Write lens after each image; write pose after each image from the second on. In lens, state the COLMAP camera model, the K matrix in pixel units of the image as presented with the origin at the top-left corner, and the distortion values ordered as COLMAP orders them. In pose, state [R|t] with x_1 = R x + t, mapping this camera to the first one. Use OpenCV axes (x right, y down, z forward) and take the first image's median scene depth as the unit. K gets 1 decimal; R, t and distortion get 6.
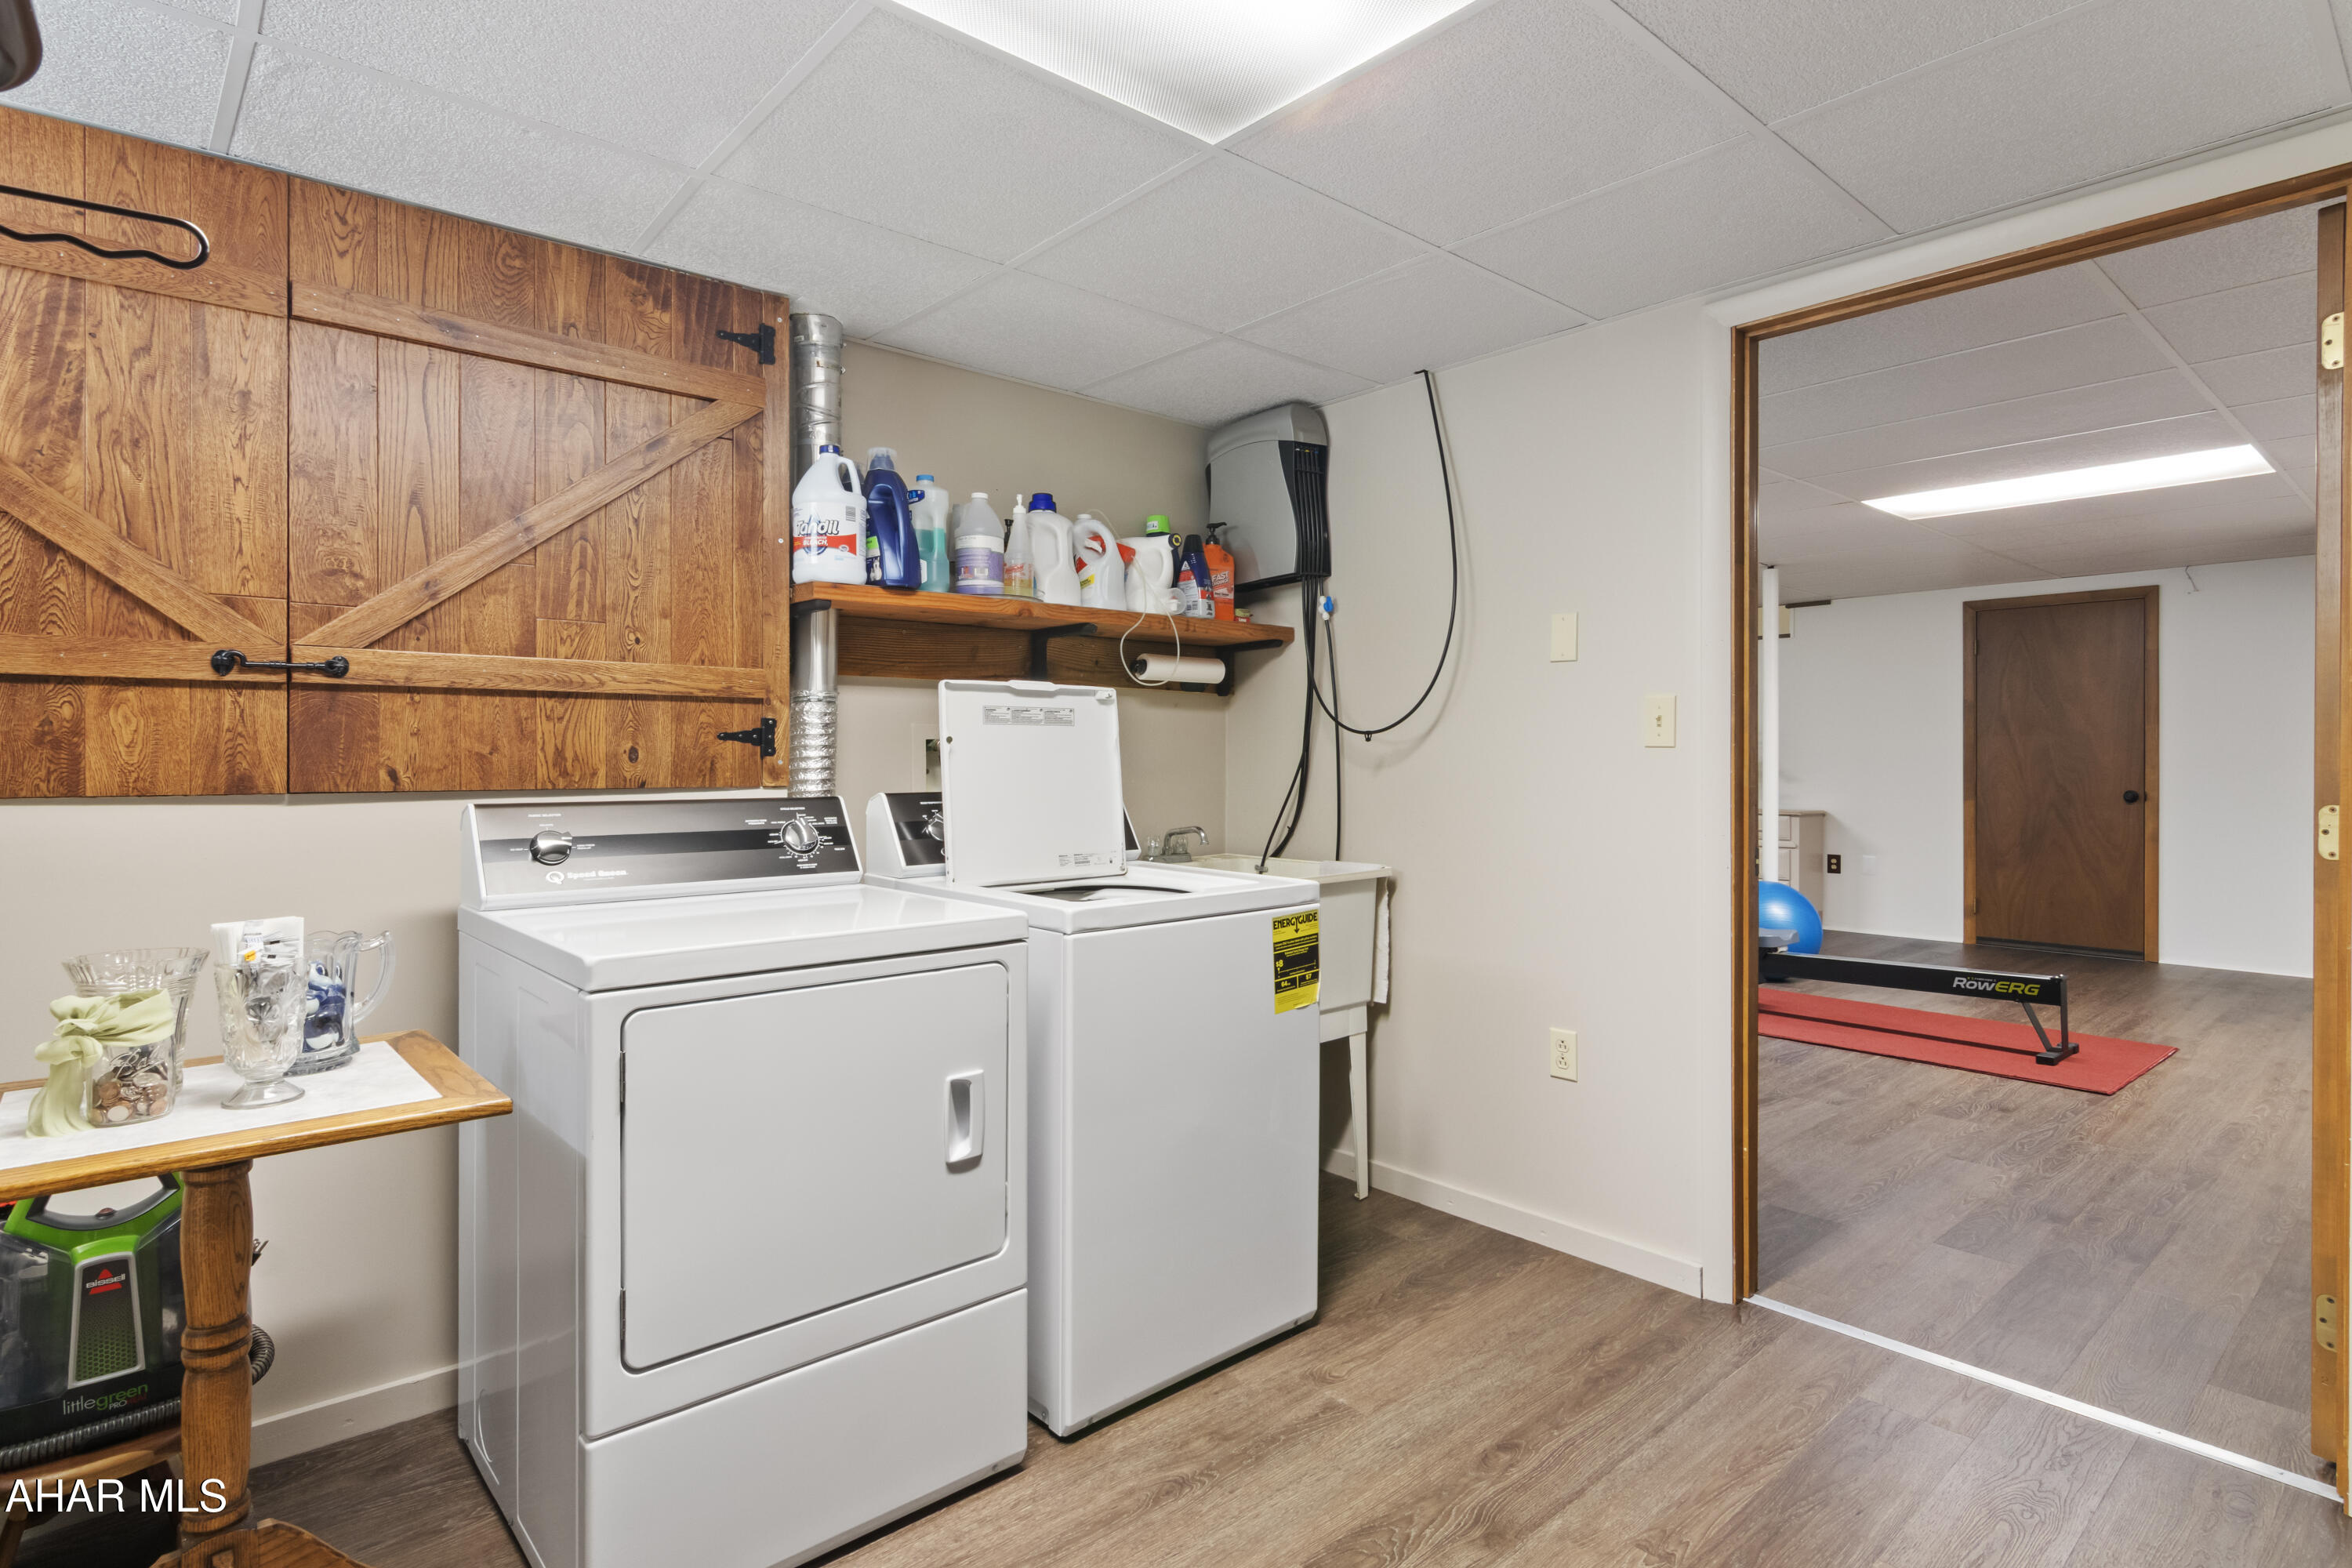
lens RADIAL K [[1190.7, 0, 1166.1], [0, 1190.7, 757.6], [0, 0, 1]] dist [-0.002030, -0.000890]
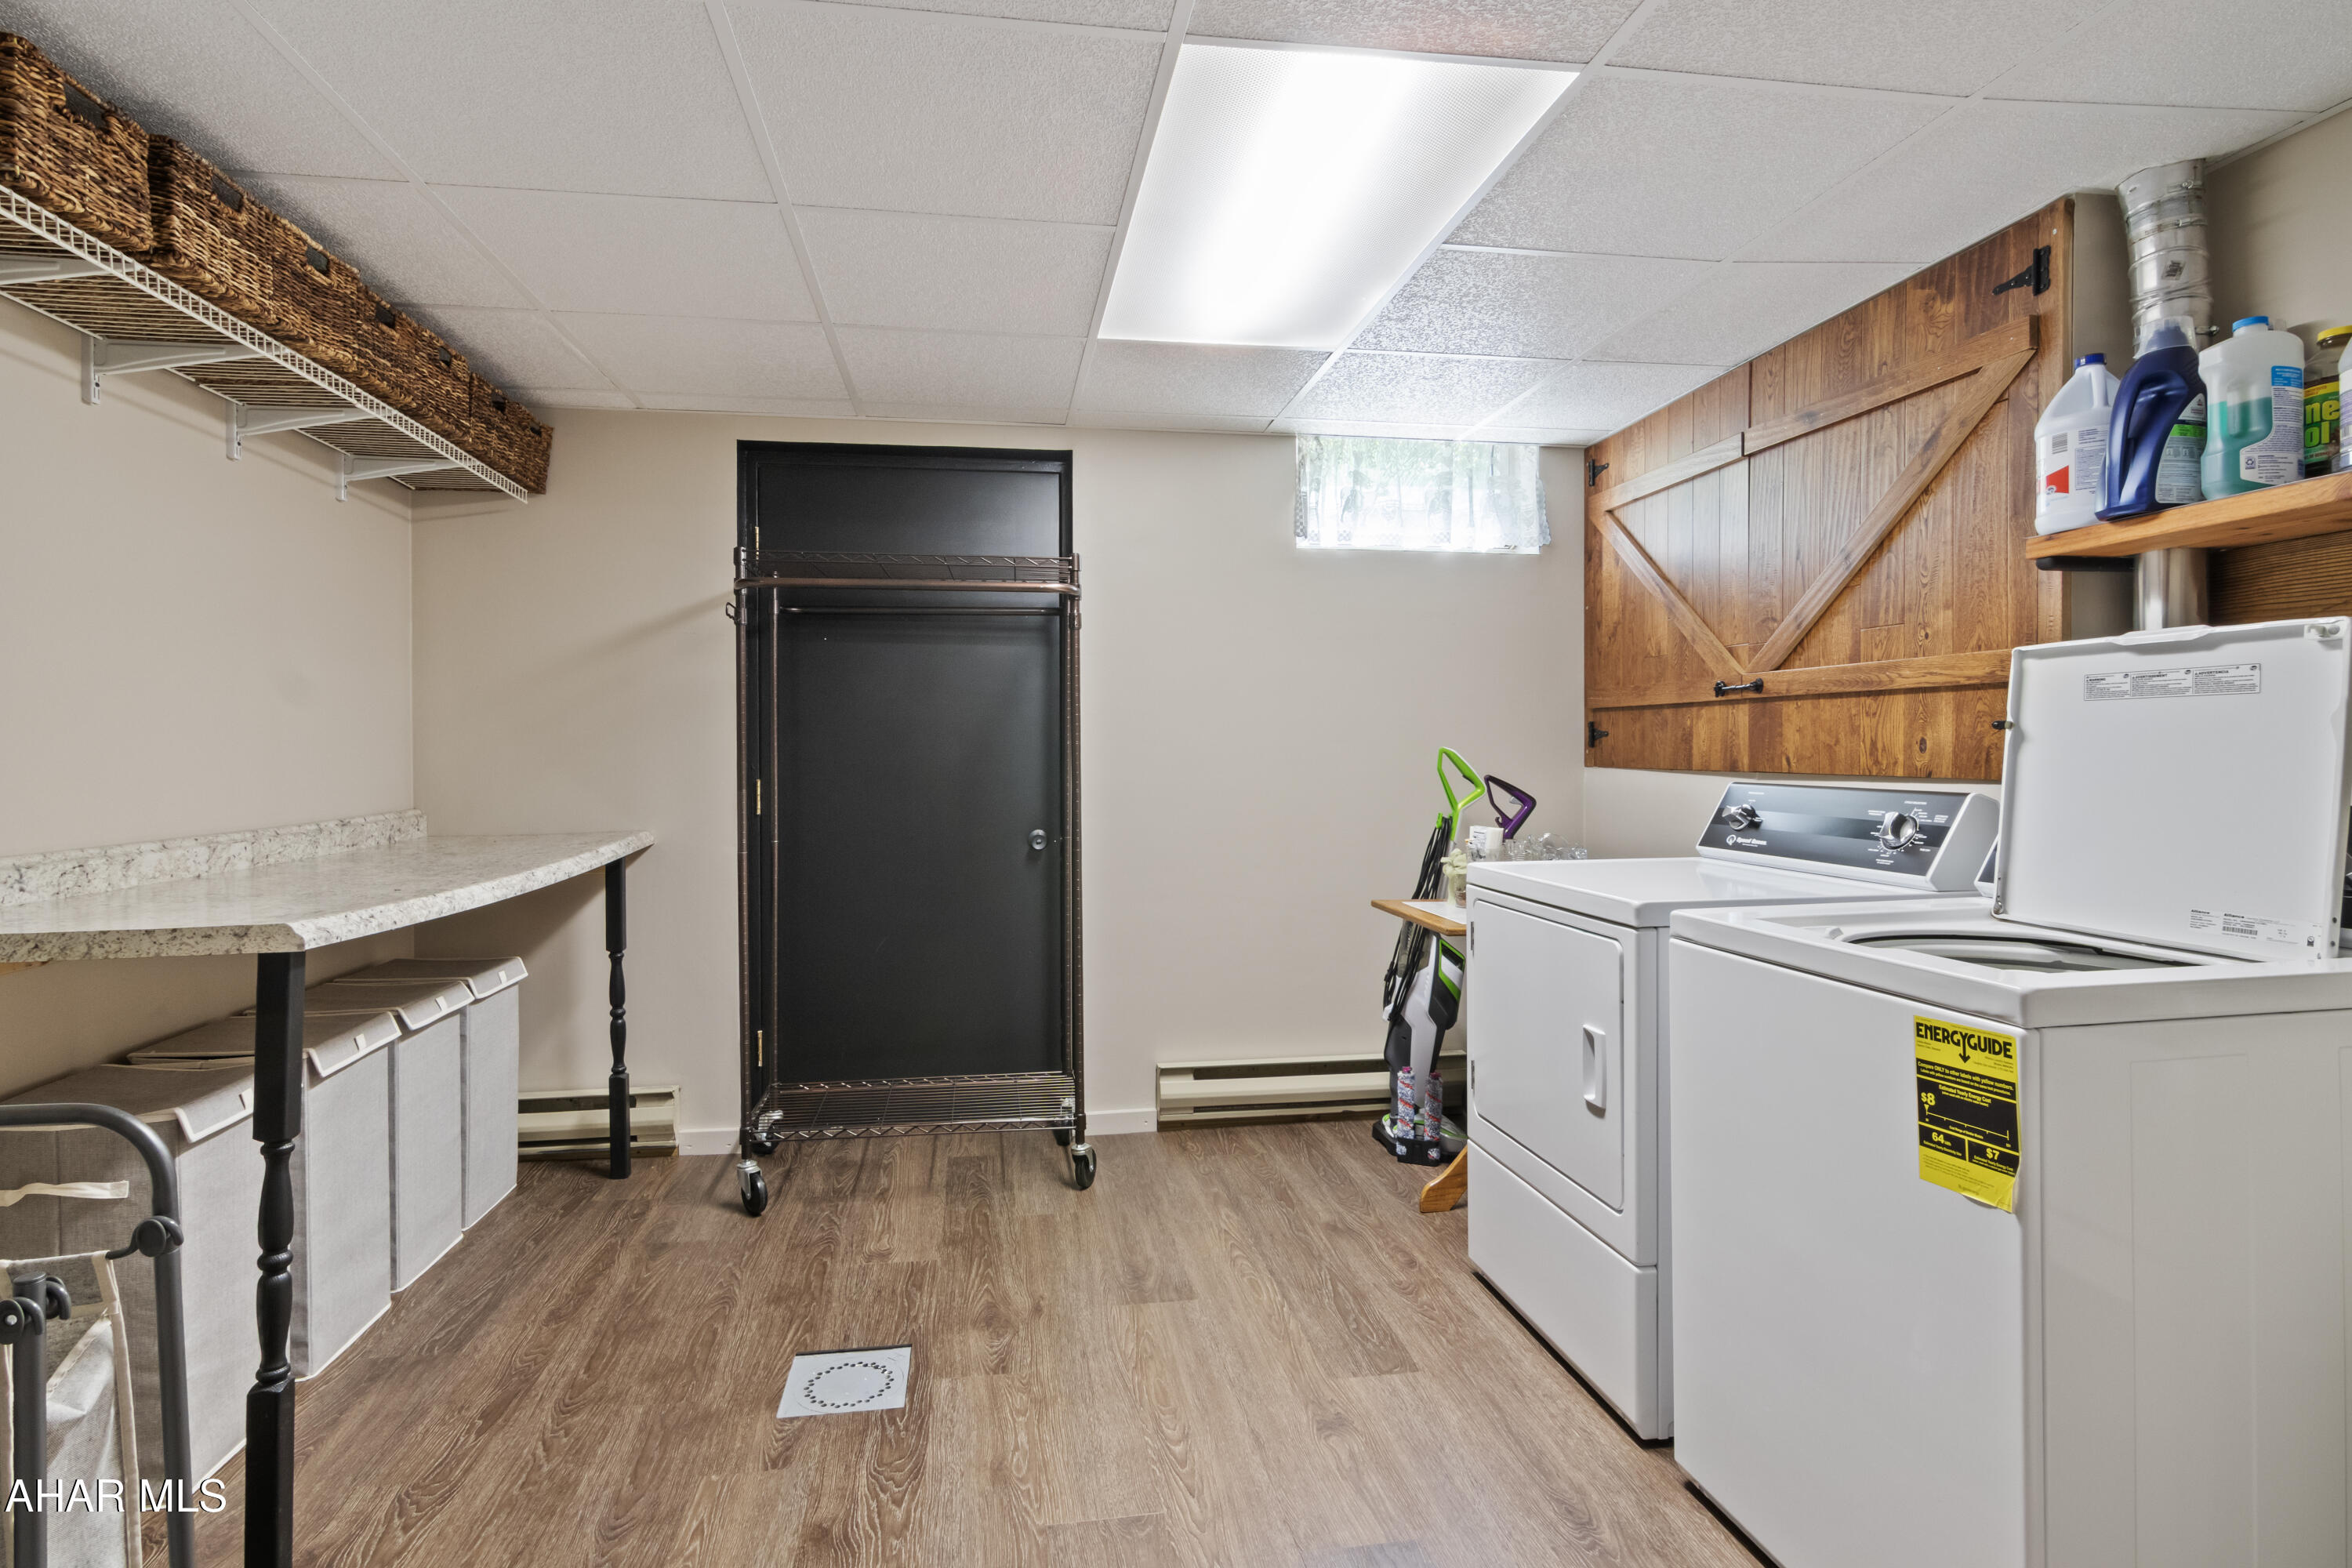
lens RADIAL K [[1190.7, 0, 1166.1], [0, 1190.7, 757.6], [0, 0, 1]] dist [-0.002030, -0.000890]
pose [[-0.522386, 0.009767, -0.852653, 0.798046], [0.004678, 0.999952, 0.008588, -0.003754], [0.852697, 0.000497, -0.522406, 0.985920]]
